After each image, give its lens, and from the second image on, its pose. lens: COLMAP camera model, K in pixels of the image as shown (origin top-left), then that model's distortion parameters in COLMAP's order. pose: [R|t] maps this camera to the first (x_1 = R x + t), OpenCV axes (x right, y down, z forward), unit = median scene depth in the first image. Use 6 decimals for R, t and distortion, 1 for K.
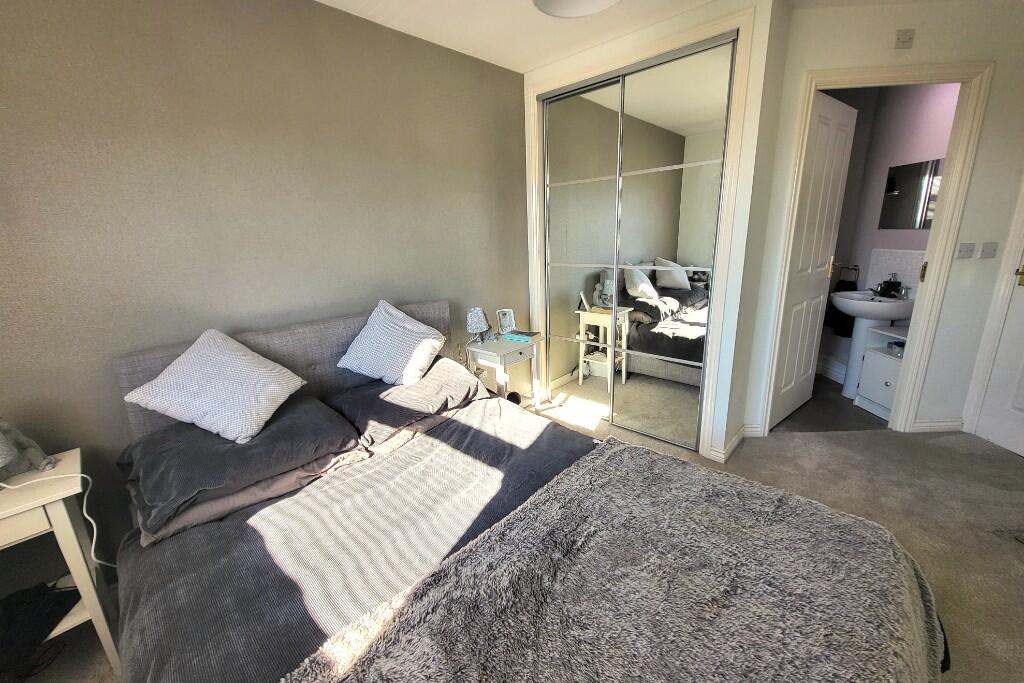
lens RADIAL K [[408.2, 0, 499.0], [0, 408.2, 333.9], [0, 0, 1]] dist [0.002291, 0.000147]
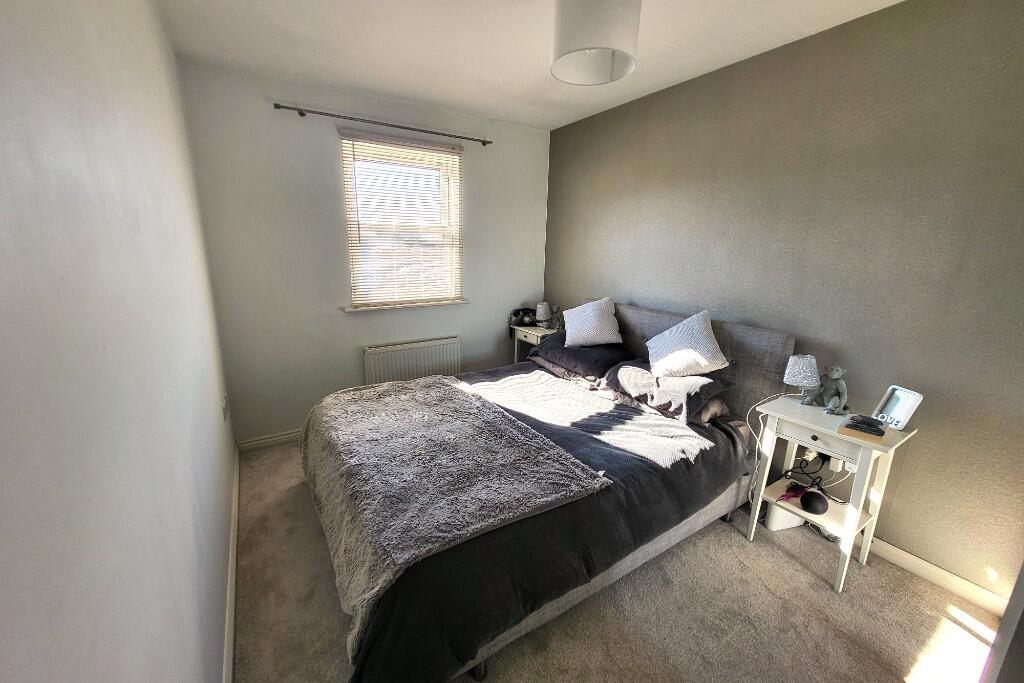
lens RADIAL K [[408.2, 0, 499.0], [0, 408.2, 333.9], [0, 0, 1]] dist [0.002291, 0.000147]
pose [[-0.249262, 0.248831, -0.935923, 1.413618], [-0.236689, 0.921466, 0.308024, -0.360518], [0.939067, 0.298301, -0.170791, 1.014961]]
